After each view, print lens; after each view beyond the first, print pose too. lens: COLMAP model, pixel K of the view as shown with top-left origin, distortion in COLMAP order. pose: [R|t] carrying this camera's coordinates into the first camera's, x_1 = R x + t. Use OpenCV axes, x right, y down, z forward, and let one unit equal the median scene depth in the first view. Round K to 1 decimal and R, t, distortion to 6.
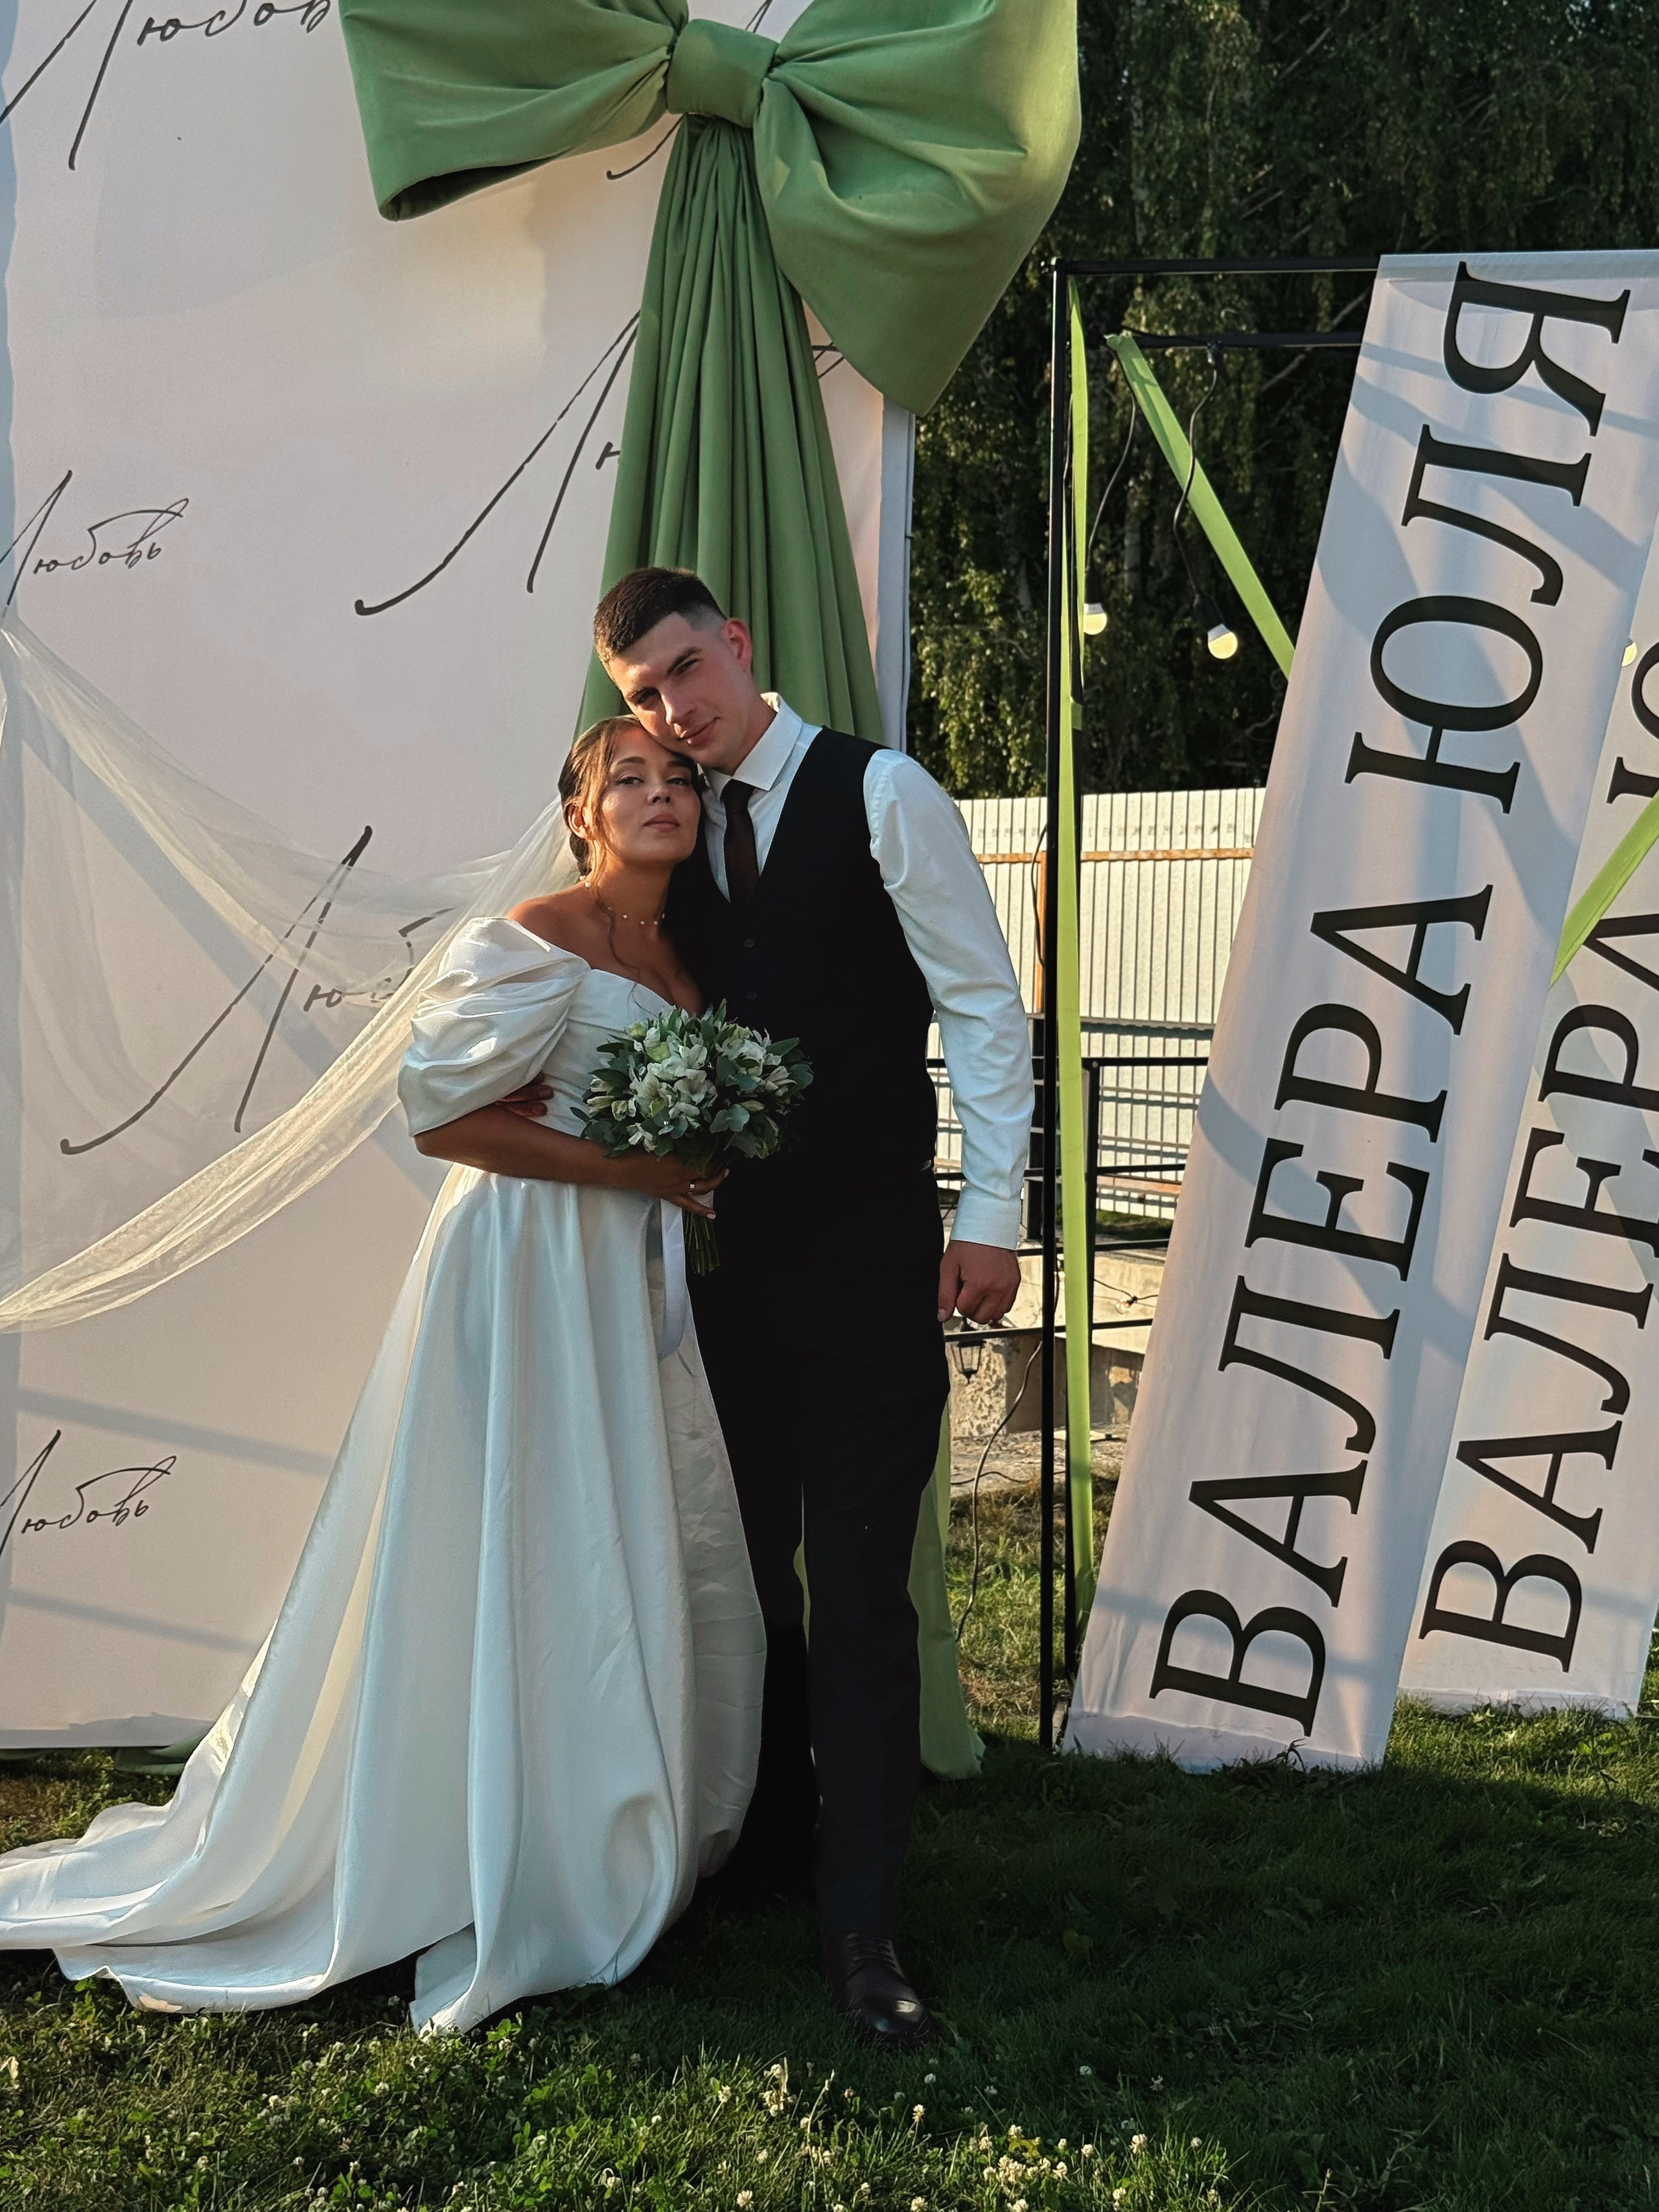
lens RADIAL K [[3286.4, 0, 858.5], [0, 3286.4, 1184.2], [0, 0, 1]] dist [0.148223, 0.000000]
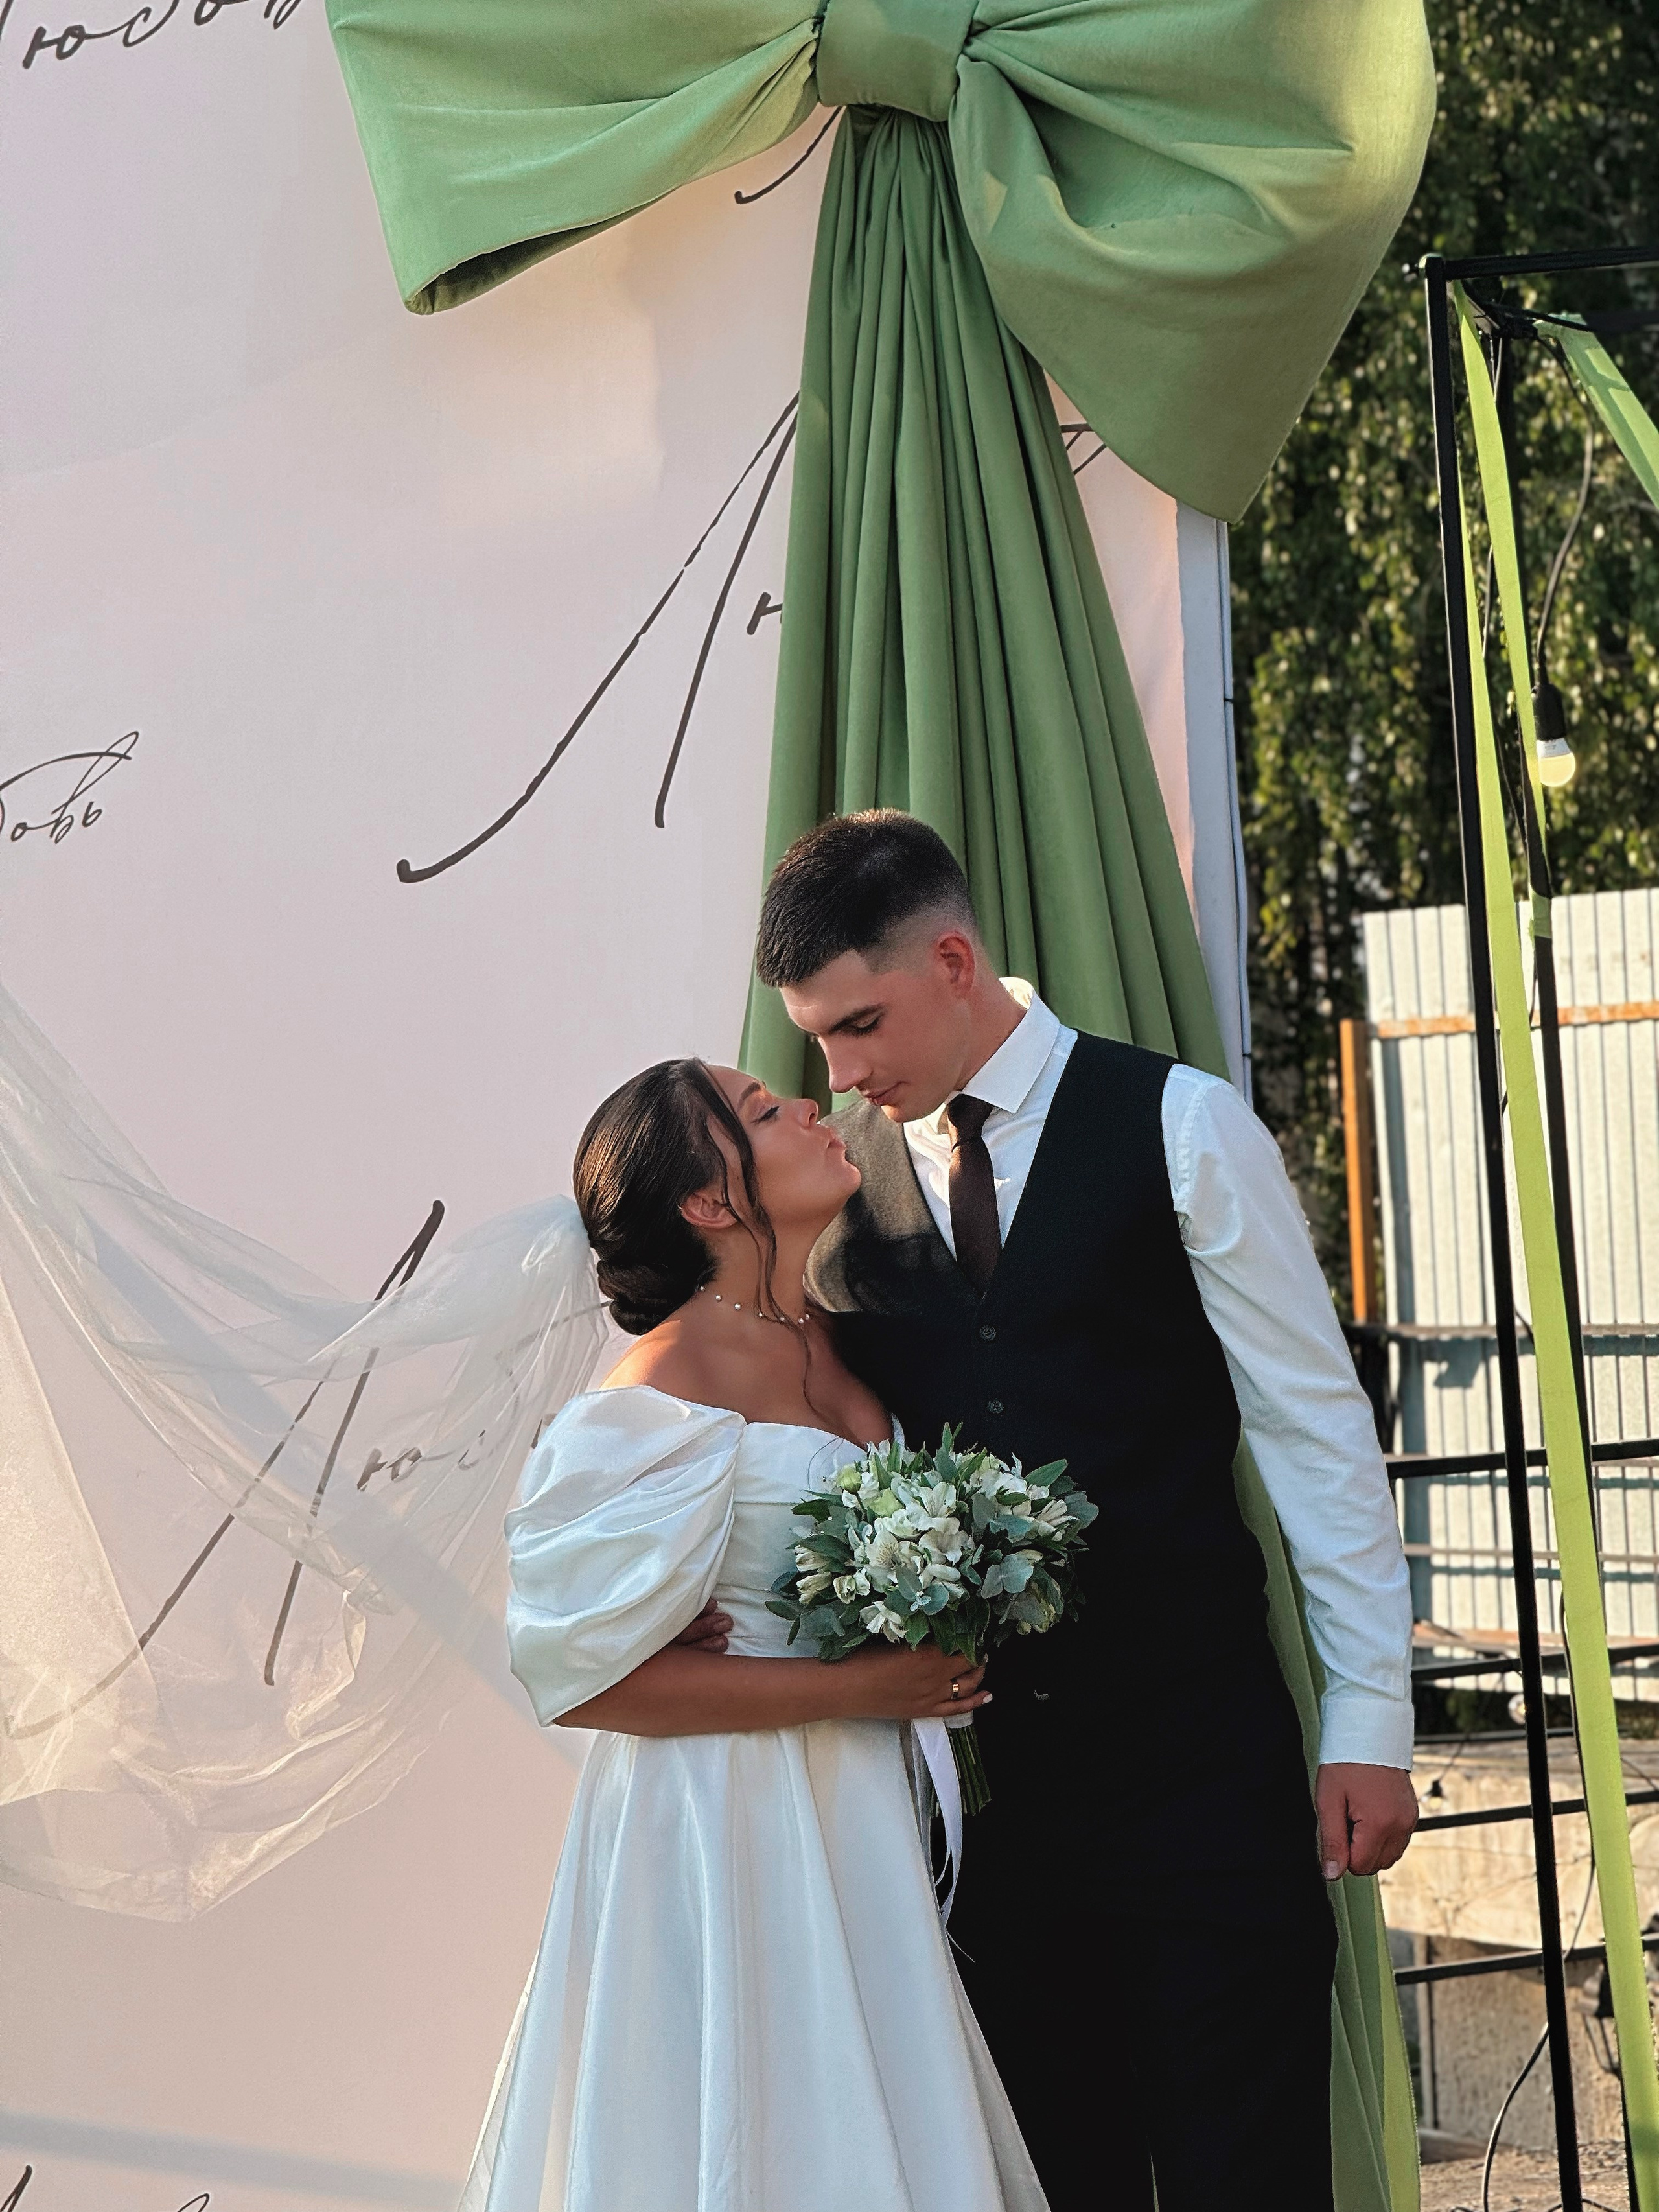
lens RADIAL K [[8499.9, 0, 929.6], [0, 8499.9, 1124.1], [0, 0, 1]] dist [0.516595, 0.000000]
pose [[0.995050, -0.076758, -0.063124, 0.057125], [0.072015, 0.994635, -0.074259, 0.008842], [0.068485, 0.069346, 0.995239, -0.686939]]
